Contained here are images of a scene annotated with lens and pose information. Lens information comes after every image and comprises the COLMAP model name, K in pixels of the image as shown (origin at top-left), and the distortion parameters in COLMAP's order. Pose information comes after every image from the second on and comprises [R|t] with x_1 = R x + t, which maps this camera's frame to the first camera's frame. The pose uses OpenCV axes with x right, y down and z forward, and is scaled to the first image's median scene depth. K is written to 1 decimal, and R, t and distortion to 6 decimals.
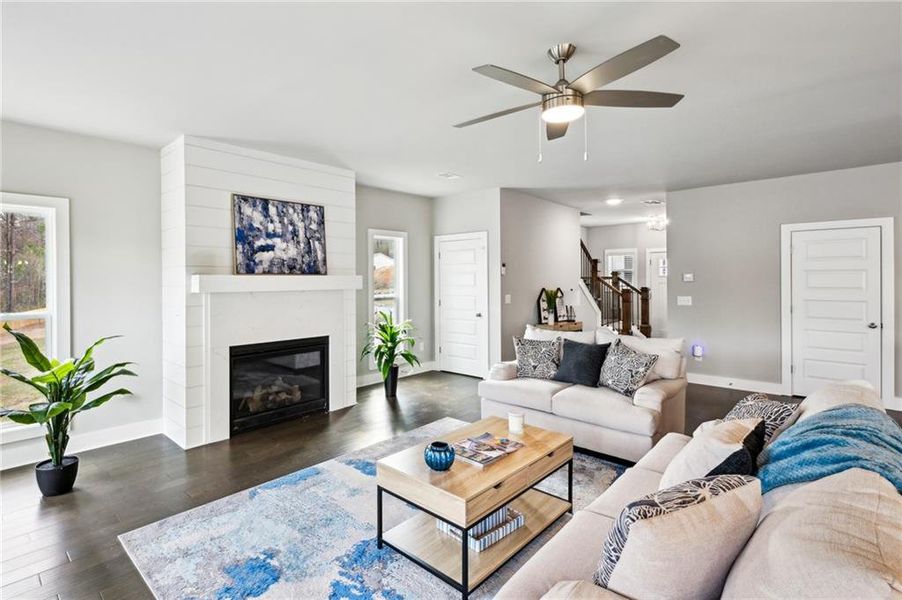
lens RADIAL K [[438.8, 0, 408.6], [0, 438.8, 282.0], [0, 0, 1]] dist [0.000245, -0.000181]
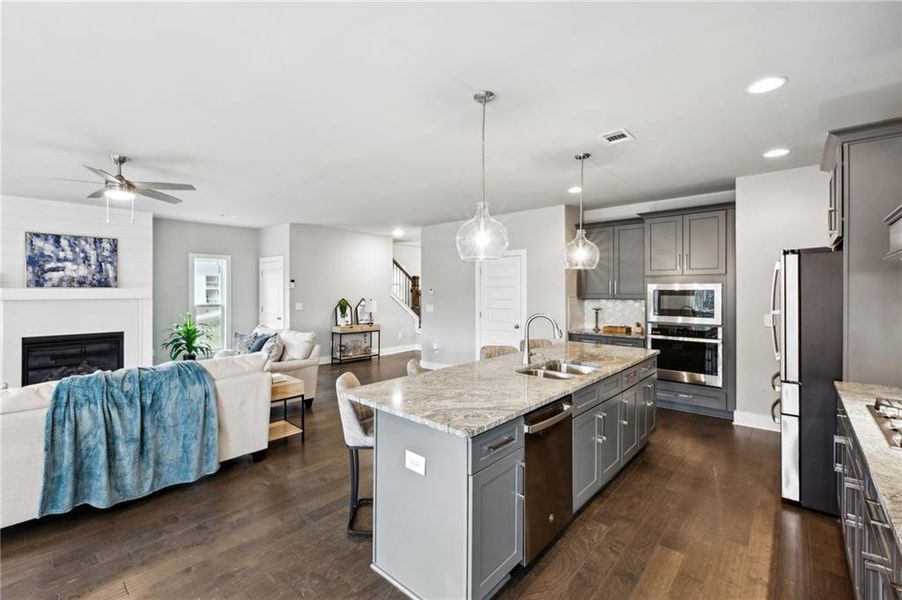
lens RADIAL K [[398.7, 0, 411.7], [0, 398.7, 291.2], [0, 0, 1]] dist [0.001266, 0.000016]
pose [[0.999939, 0.005923, 0.009350, 0.571061], [-0.005889, 0.999976, -0.003631, -0.005059], [-0.009372, 0.003576, 0.999950, -0.218159]]
